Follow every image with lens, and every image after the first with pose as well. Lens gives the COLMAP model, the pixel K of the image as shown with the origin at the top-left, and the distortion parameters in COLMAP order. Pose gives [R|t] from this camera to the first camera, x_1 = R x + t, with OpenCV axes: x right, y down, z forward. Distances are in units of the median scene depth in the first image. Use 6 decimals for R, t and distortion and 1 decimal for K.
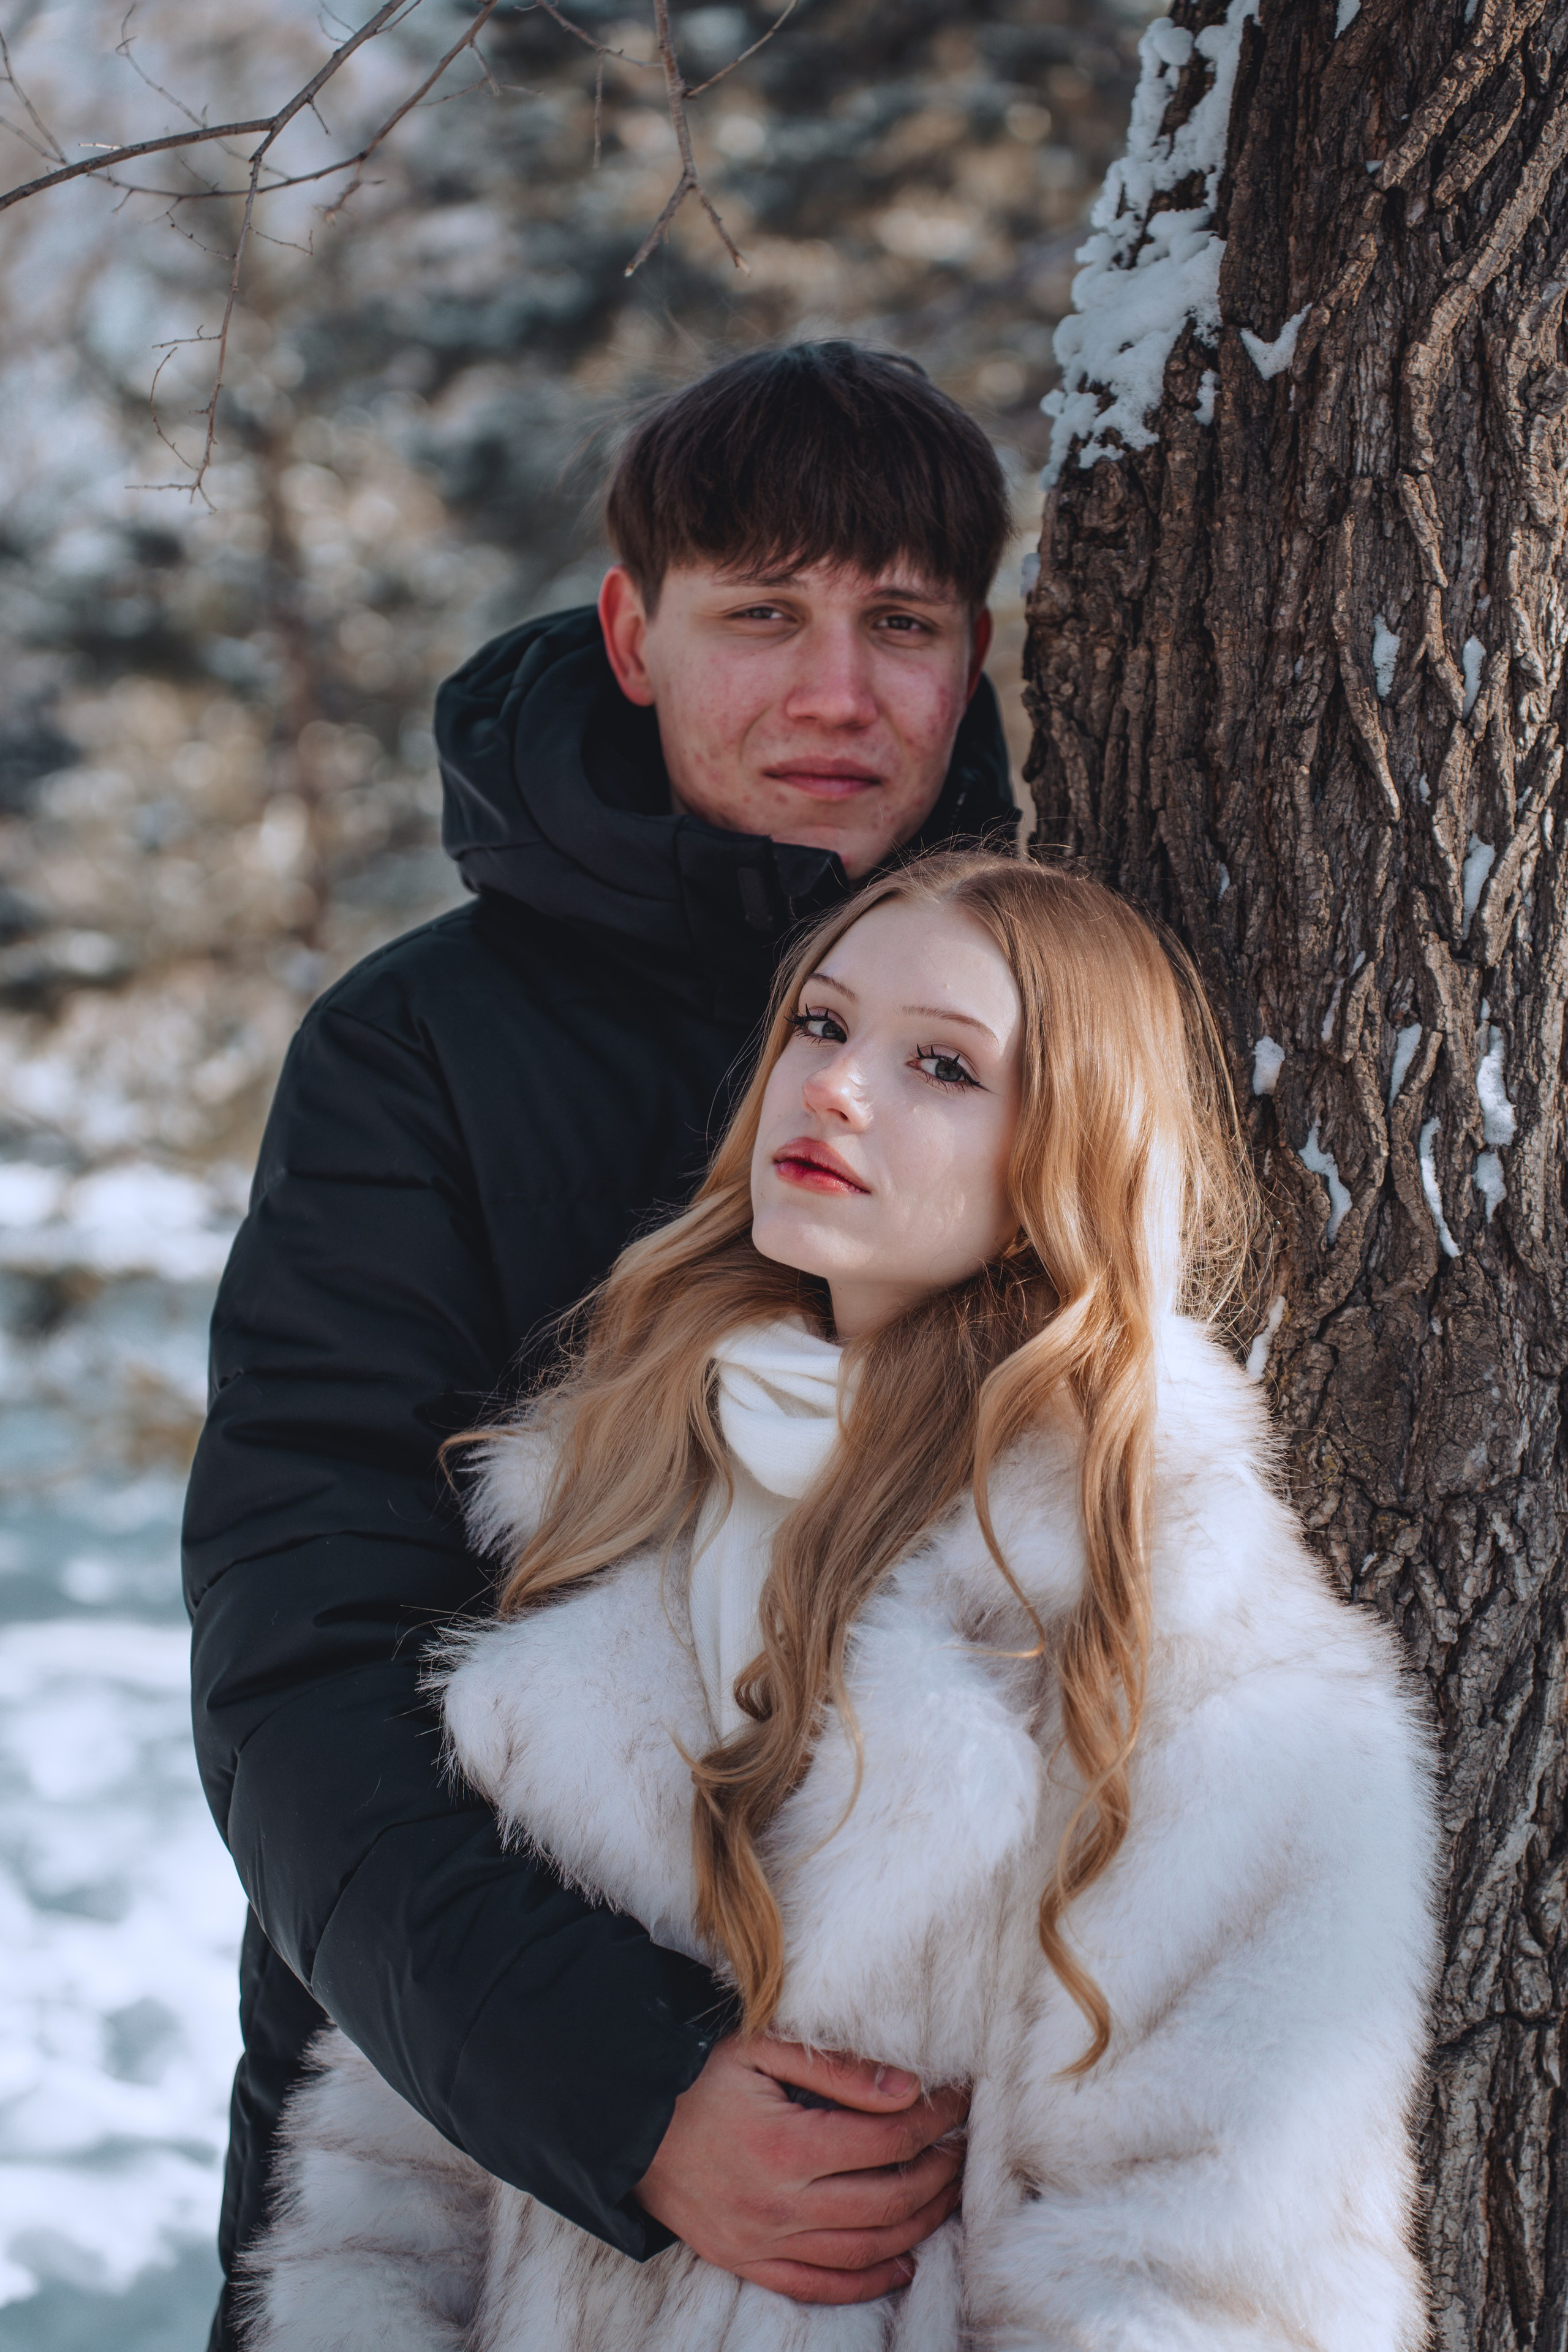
lens RADIAL K [[5066.1, 0, 801.7], [0, 5066.1, 1184.8], [0, 0, 1]] dist [0.651844, 0.000000]
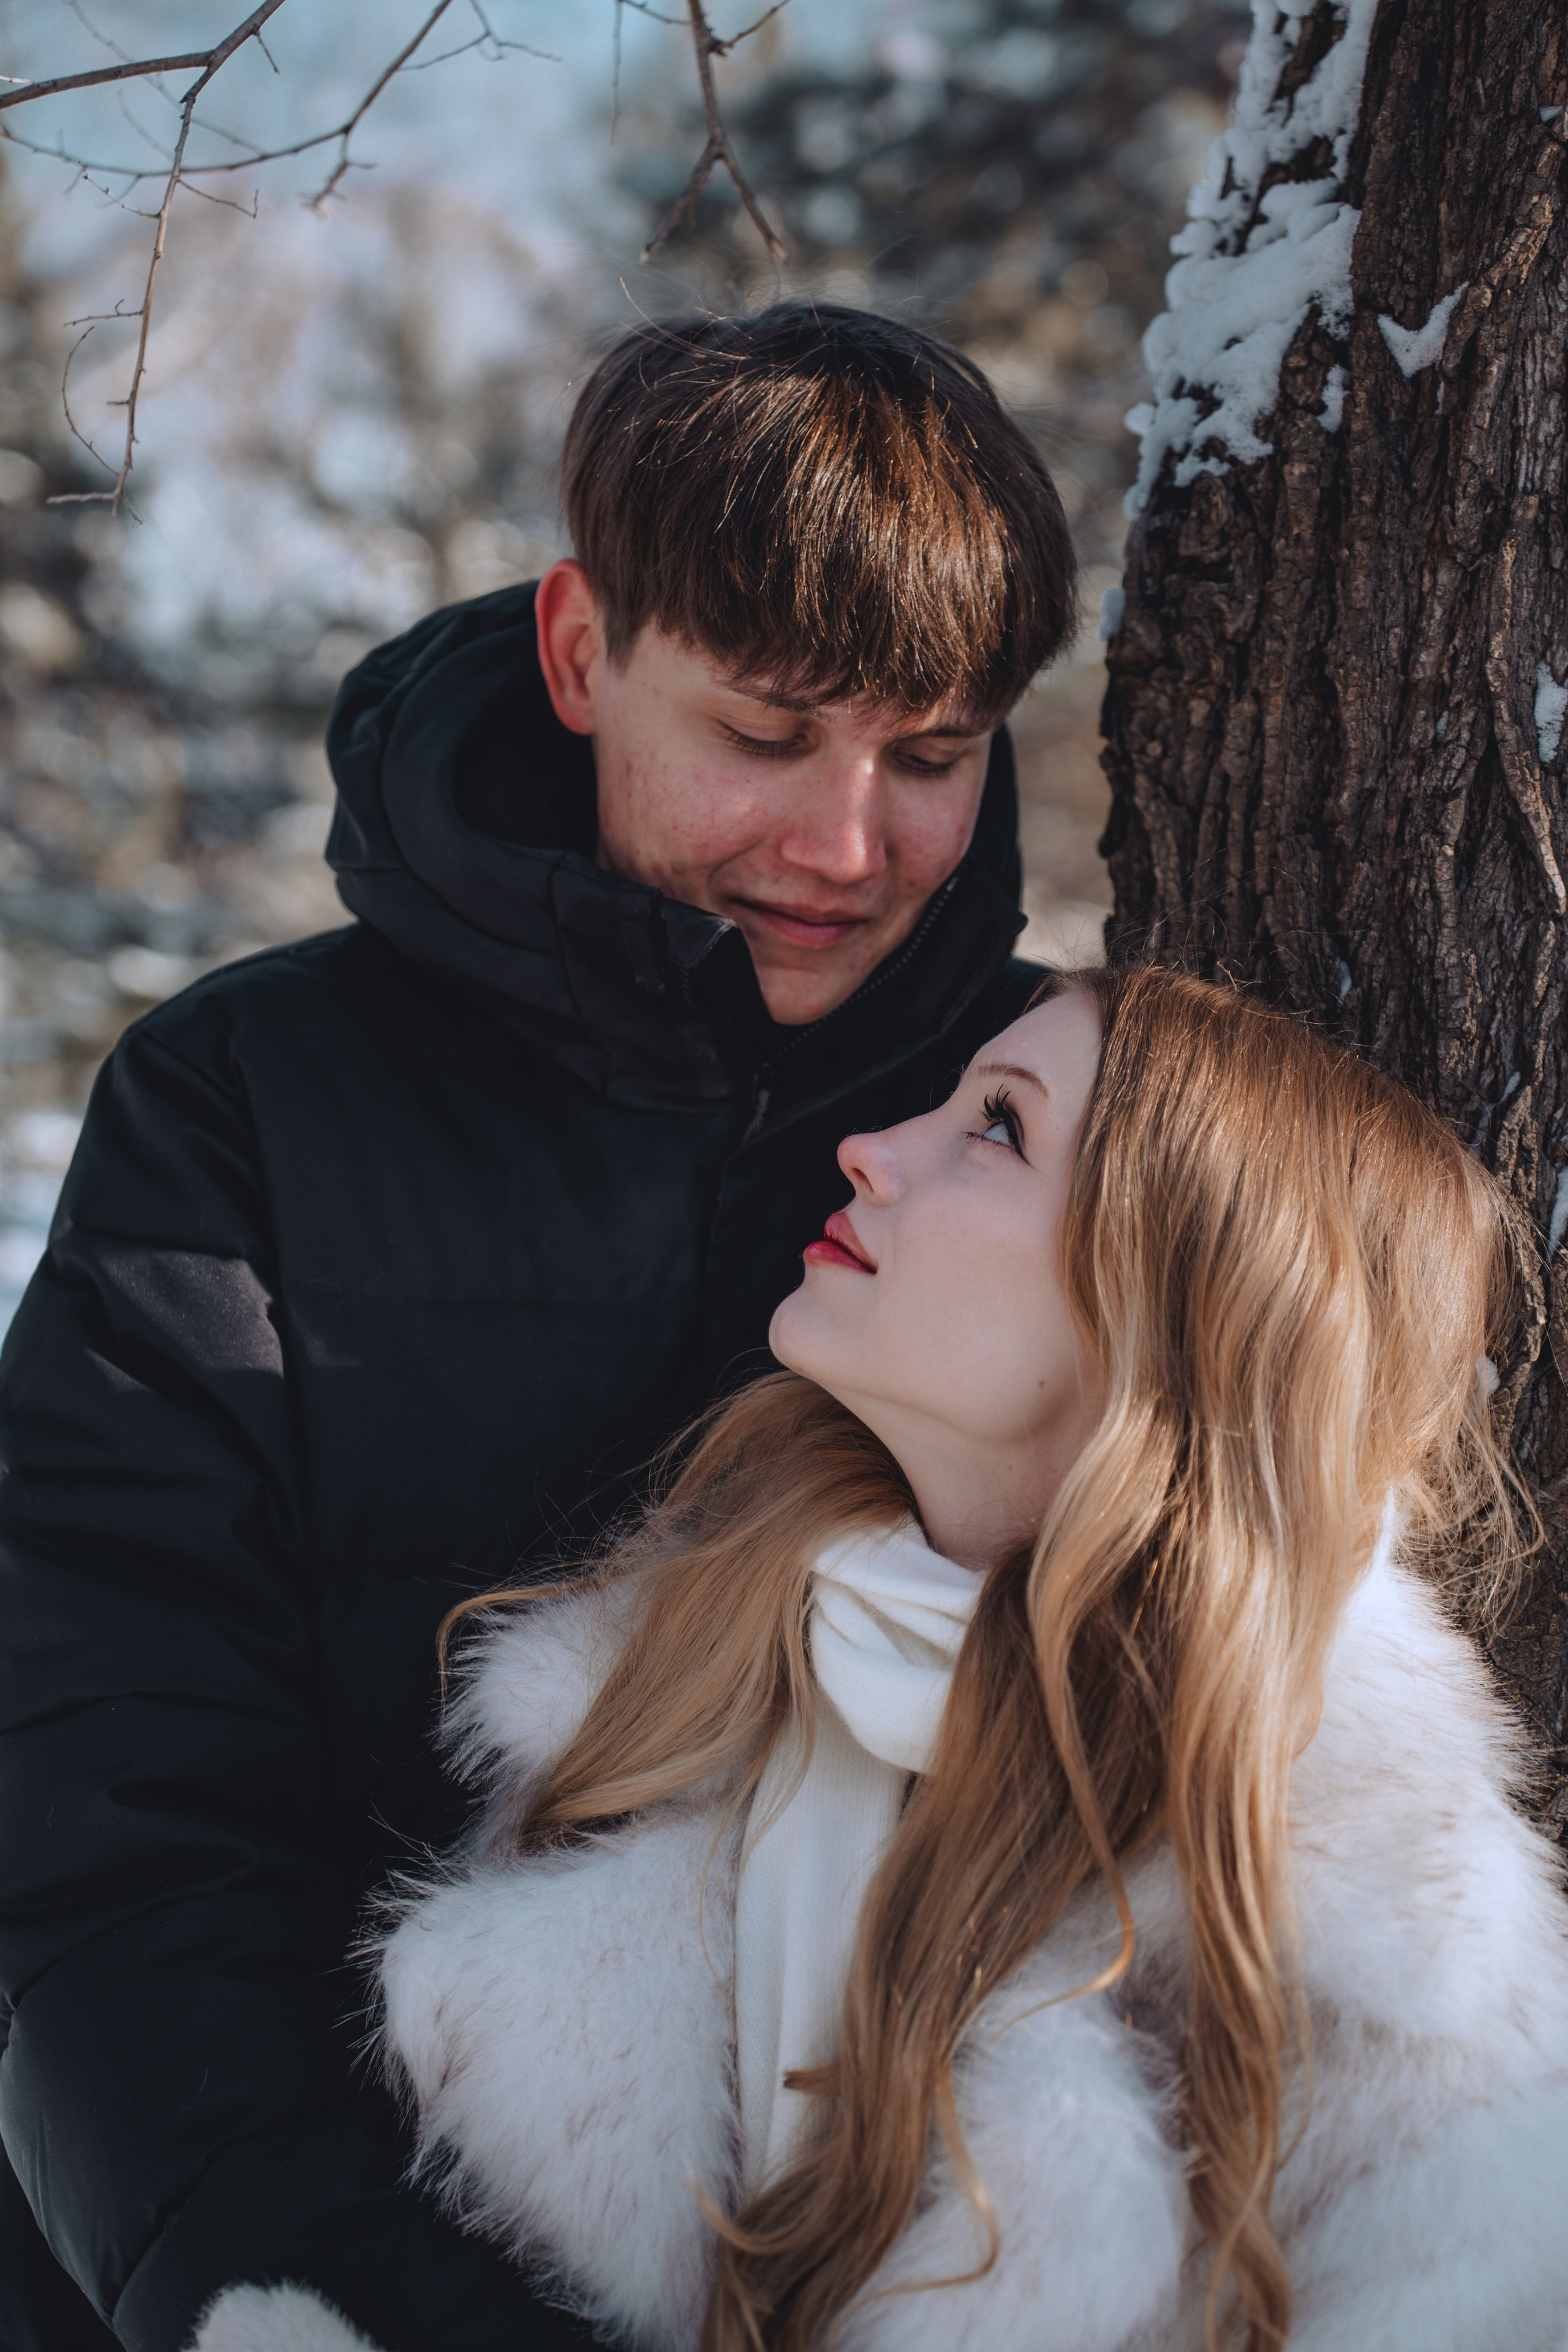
lens RADIAL K [[4314.2, 0, 763.4], [0, 4314.2, 1166.1], [0, 0, 1]] dist [0.437142, 0.000000]
pose [[0.999518, 0.015814, -0.026731, 0.008168], [-0.015826, 0.999875, -0.000245, -0.028460], [0.026724, 0.000668, 0.999643, 0.296452]]
